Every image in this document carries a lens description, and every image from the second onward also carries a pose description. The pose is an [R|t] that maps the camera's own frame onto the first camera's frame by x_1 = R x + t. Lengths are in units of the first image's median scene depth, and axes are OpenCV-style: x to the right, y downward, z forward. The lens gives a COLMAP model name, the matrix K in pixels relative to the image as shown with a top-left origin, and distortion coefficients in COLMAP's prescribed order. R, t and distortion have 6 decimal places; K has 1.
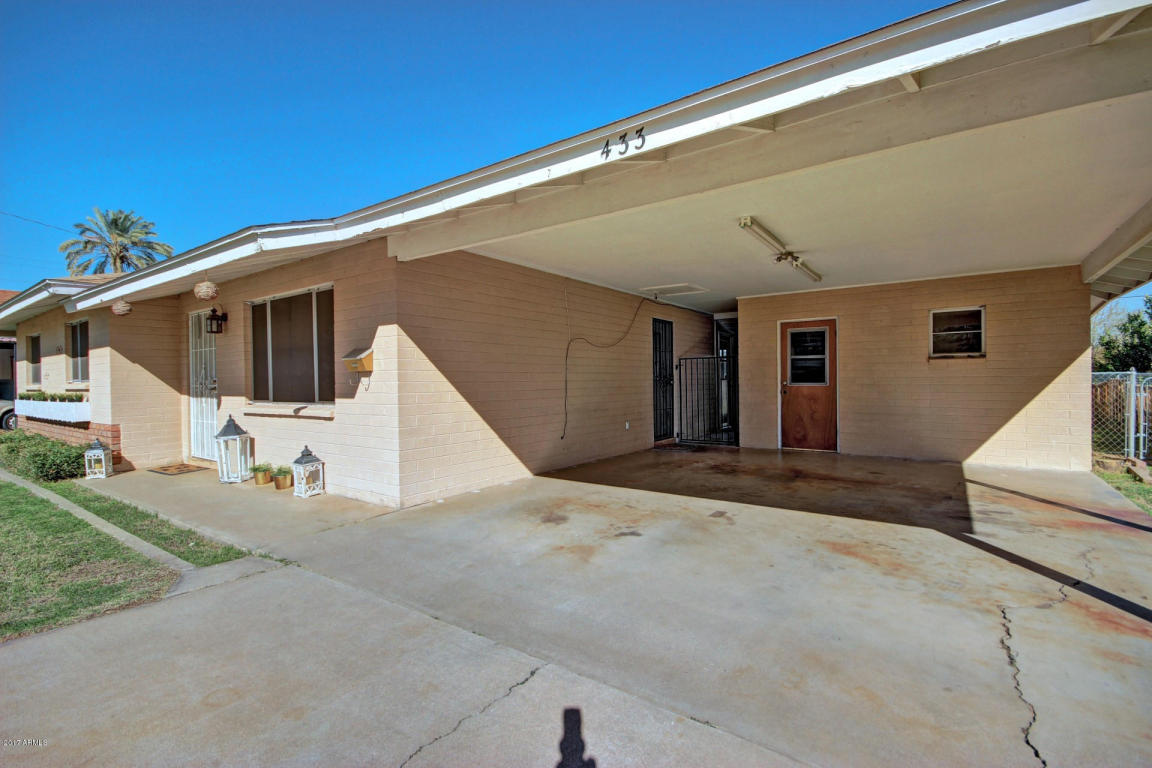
lens RADIAL K [[513.3, 0, 576.0], [0, 513.3, 384.0], [0, 0, 1]] dist [-0.002088, -0.000402]
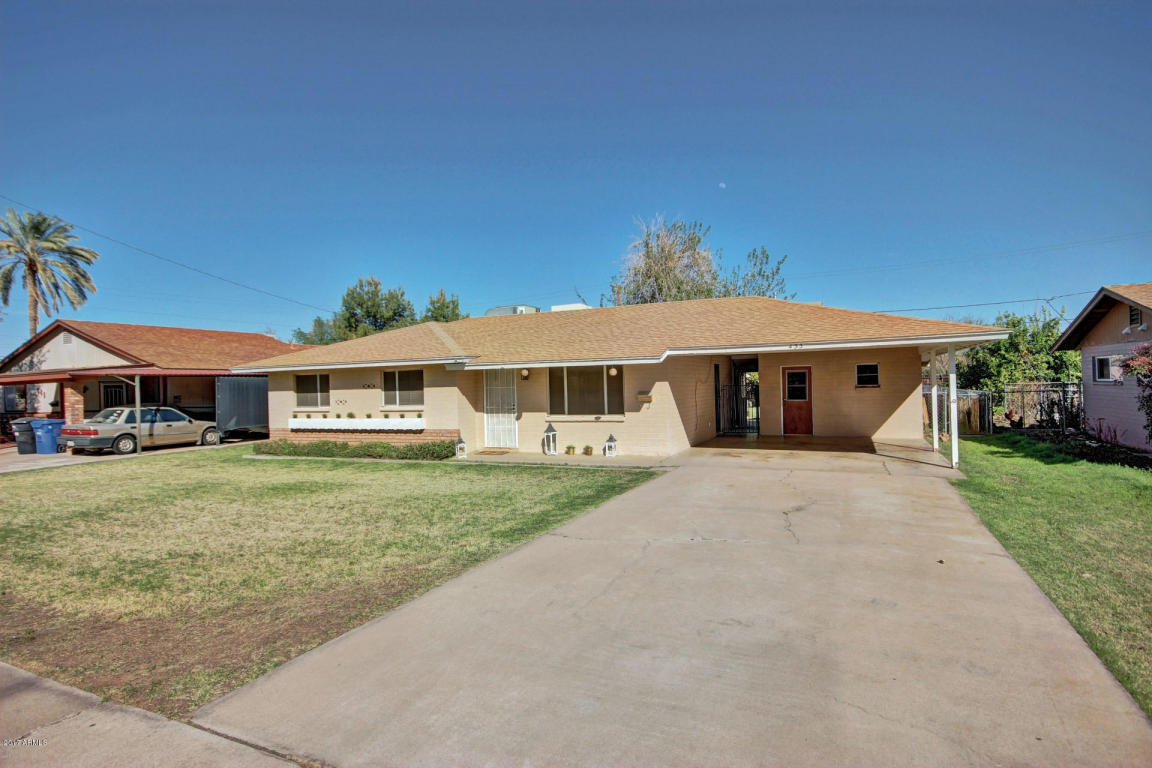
lens RADIAL K [[581.4, 0, 576.0], [0, 581.4, 384.0], [0, 0, 1]] dist [0.004846, 0.000455]
pose [[0.982938, -0.010425, 0.183641, -0.812622], [0.013153, 0.999820, -0.013644, -0.044452], [-0.183466, 0.015827, 0.982899, -1.052141]]
